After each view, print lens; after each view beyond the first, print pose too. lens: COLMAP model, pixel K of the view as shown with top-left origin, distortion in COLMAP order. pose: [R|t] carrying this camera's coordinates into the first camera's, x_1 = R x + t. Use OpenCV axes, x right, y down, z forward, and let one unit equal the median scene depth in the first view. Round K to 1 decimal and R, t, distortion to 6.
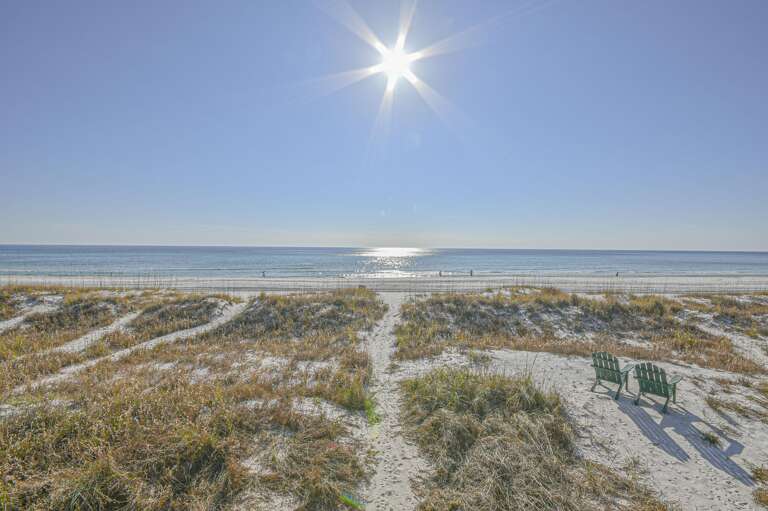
lens RADIAL K [[333.9, 0, 388.5], [0, 333.9, 254.3], [0, 0, 1]] dist [-0.000468, -0.010016]
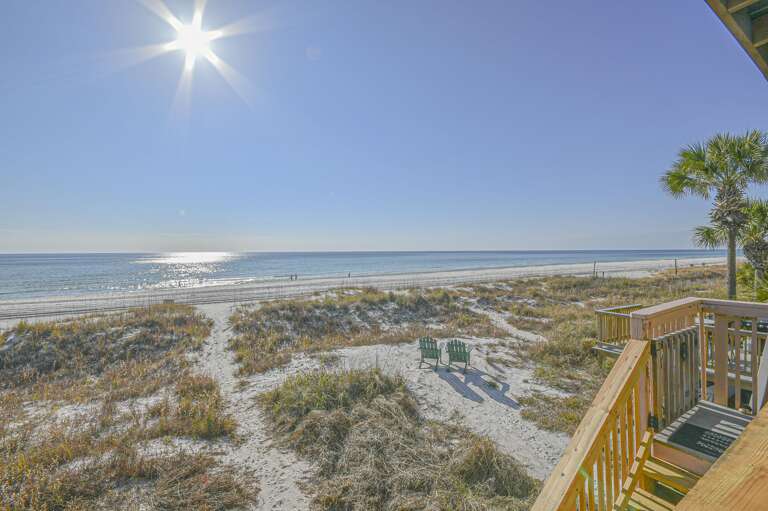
lens RADIAL K [[333.9, 0, 388.5], [0, 333.9, 254.3], [0, 0, 1]] dist [-0.000468, -0.010016]
pose [[0.854336, -0.018125, 0.519405, -0.122085], [0.022132, 0.999754, -0.001516, -0.023663], [-0.519249, 0.012791, 0.854527, -0.035858]]
